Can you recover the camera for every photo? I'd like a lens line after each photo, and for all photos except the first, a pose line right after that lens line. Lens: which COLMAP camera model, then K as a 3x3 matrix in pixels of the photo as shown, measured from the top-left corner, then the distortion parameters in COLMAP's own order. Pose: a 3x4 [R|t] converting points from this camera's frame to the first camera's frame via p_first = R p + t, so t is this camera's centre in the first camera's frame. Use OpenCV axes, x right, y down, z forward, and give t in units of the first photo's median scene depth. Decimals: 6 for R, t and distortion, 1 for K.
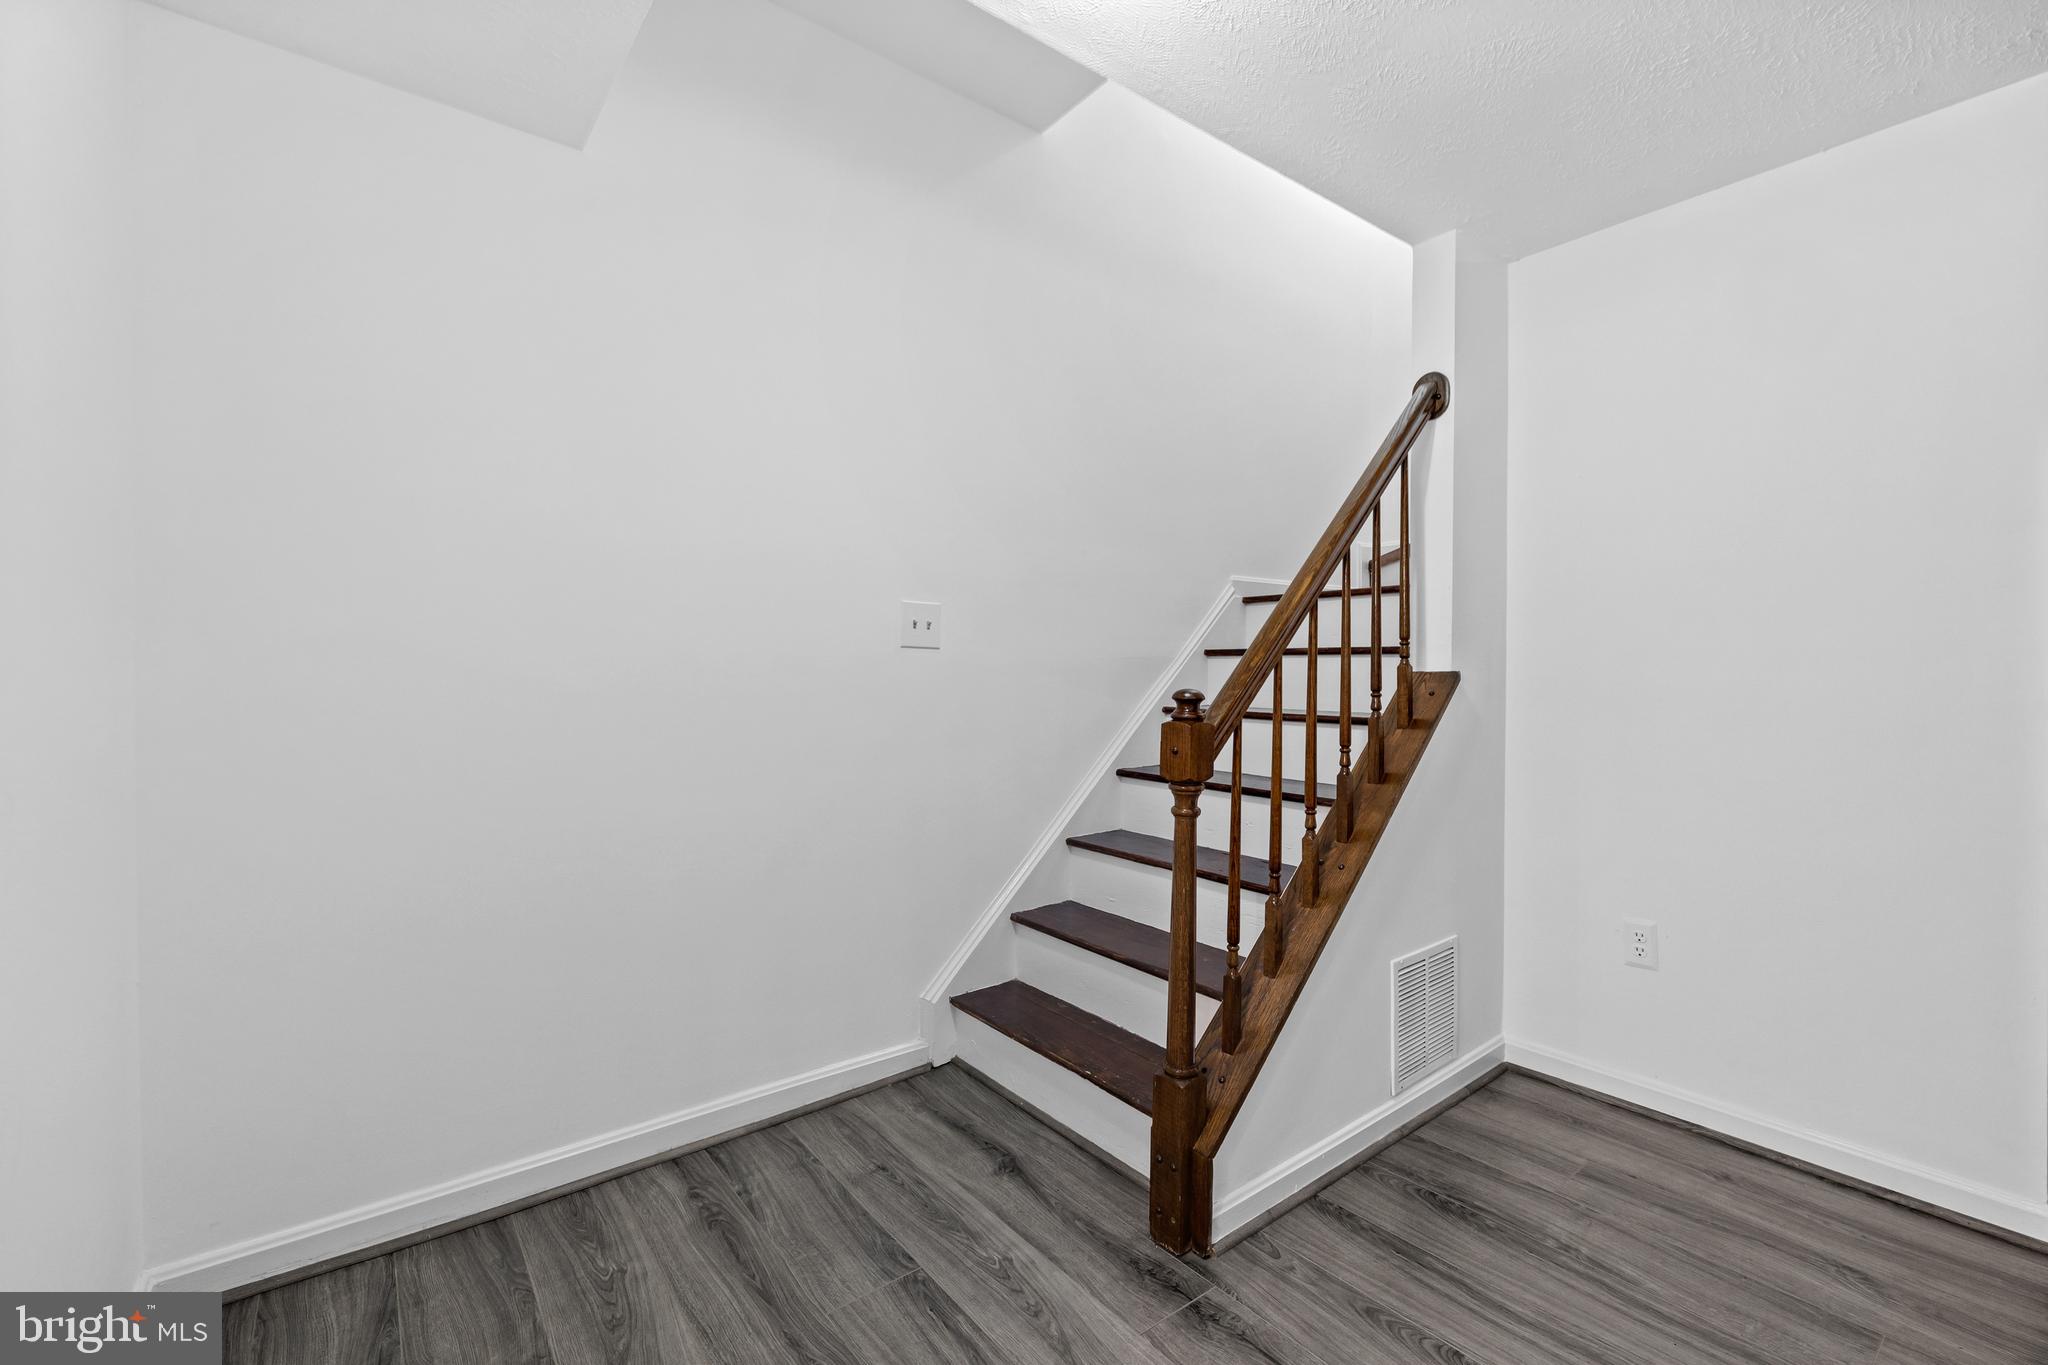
lens RADIAL K [[873.2, 0, 1018.3], [0, 873.2, 672.9], [0, 0, 1]] dist [-0.000311, 0.001533]
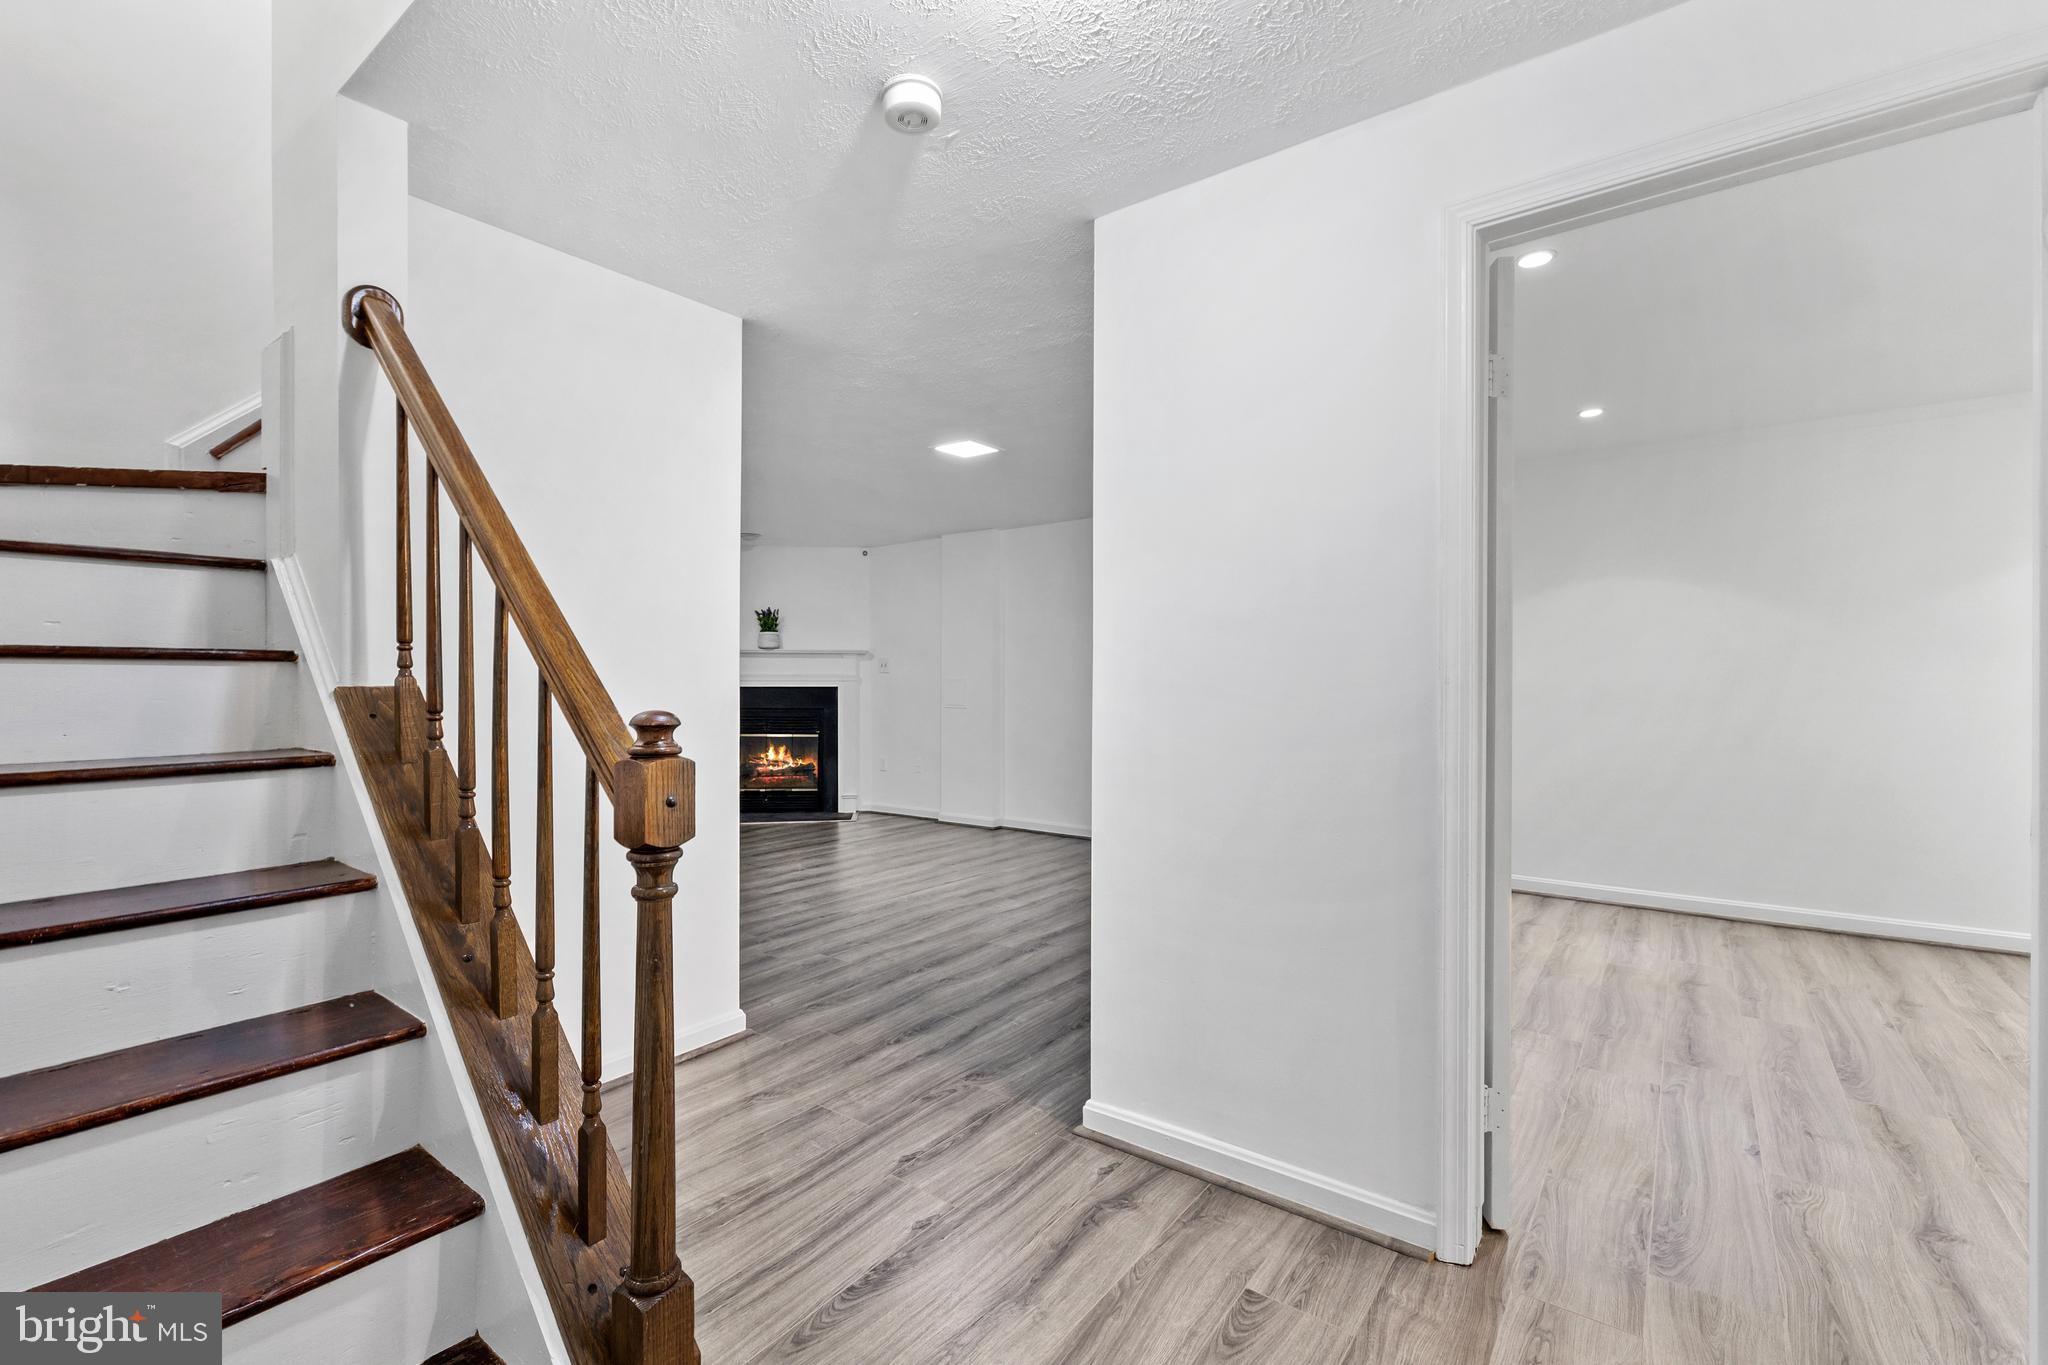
lens RADIAL K [[873.2, 0, 1025.9], [0, 873.2, 690.0], [0, 0, 1]] dist [-0.000311, 0.001533]
pose [[-0.265465, -0.005810, 0.964103, -0.589321], [0.011123, 0.999897, 0.009088, -0.001328], [-0.964056, 0.013136, -0.265373, 0.986395]]
